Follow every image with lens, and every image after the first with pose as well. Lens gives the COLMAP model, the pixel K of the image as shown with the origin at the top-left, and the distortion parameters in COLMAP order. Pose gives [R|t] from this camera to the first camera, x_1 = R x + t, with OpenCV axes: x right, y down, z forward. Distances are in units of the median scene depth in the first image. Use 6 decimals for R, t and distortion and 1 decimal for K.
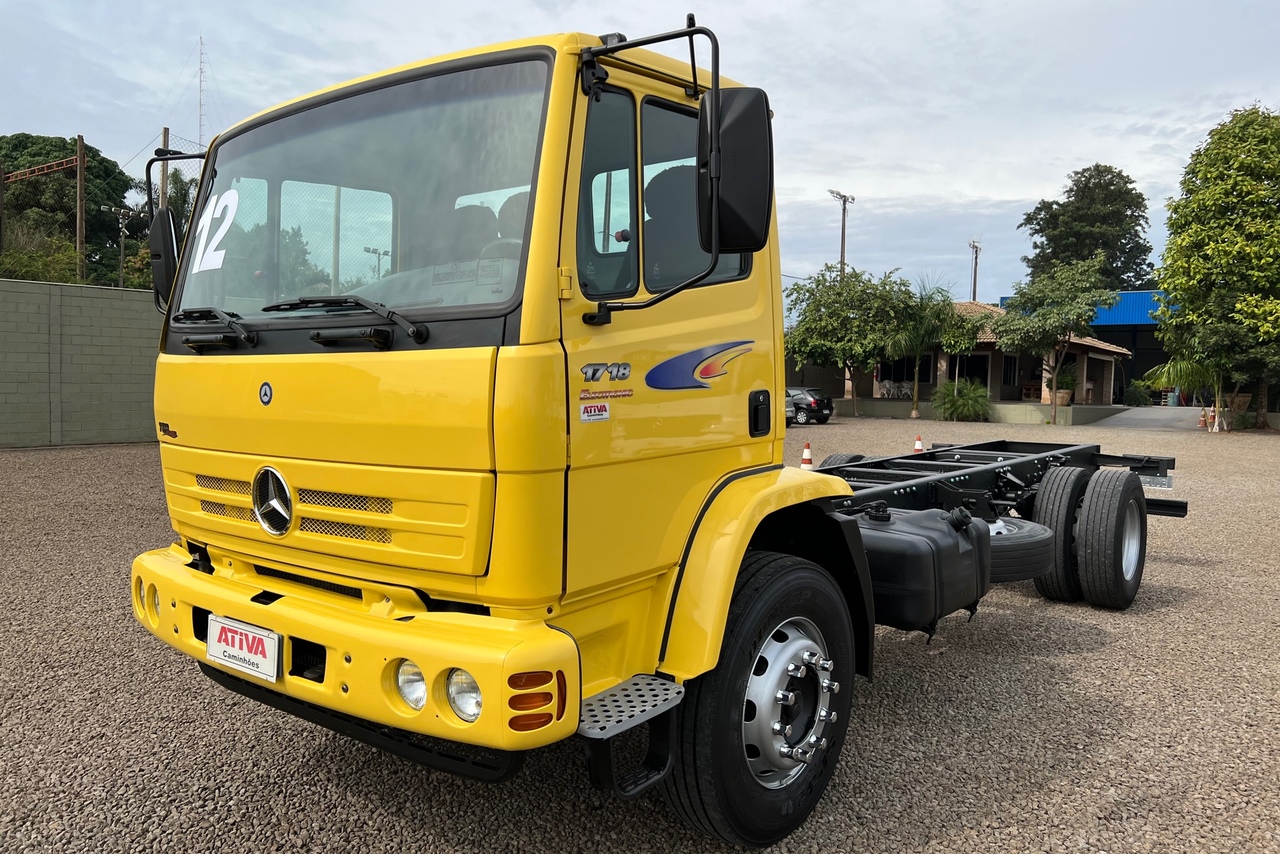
lens RADIAL K [[944.1, 0, 641.8], [0, 944.1, 431.5], [0, 0, 1]] dist [0.057498, -0.072901]
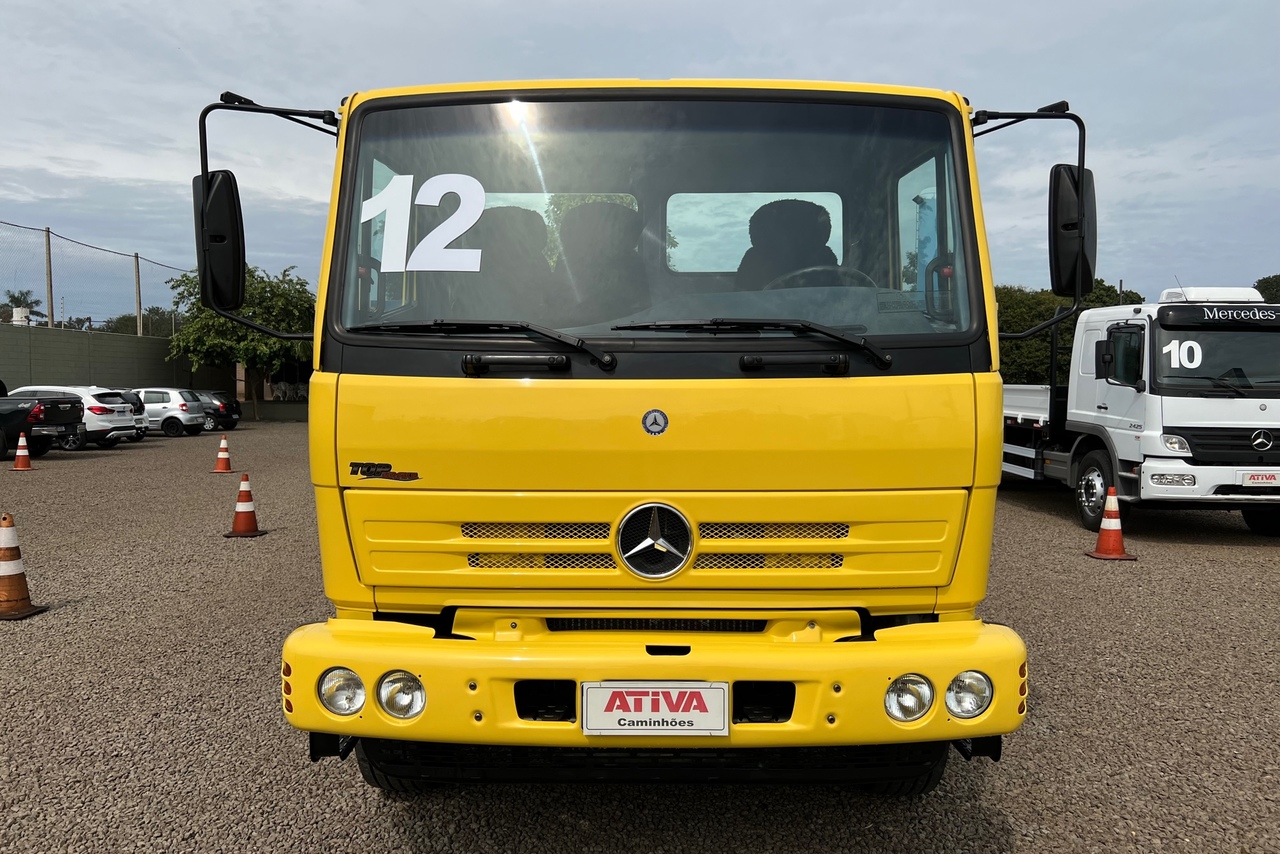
lens RADIAL K [[946.1, 0, 646.3], [0, 946.1, 421.9], [0, 0, 1]] dist [0.073176, -0.131787]
pose [[0.788618, -0.028716, 0.614213, -0.953372], [0.035410, 0.999372, 0.001258, -0.041624], [-0.613863, 0.020757, 0.789140, 0.296471]]
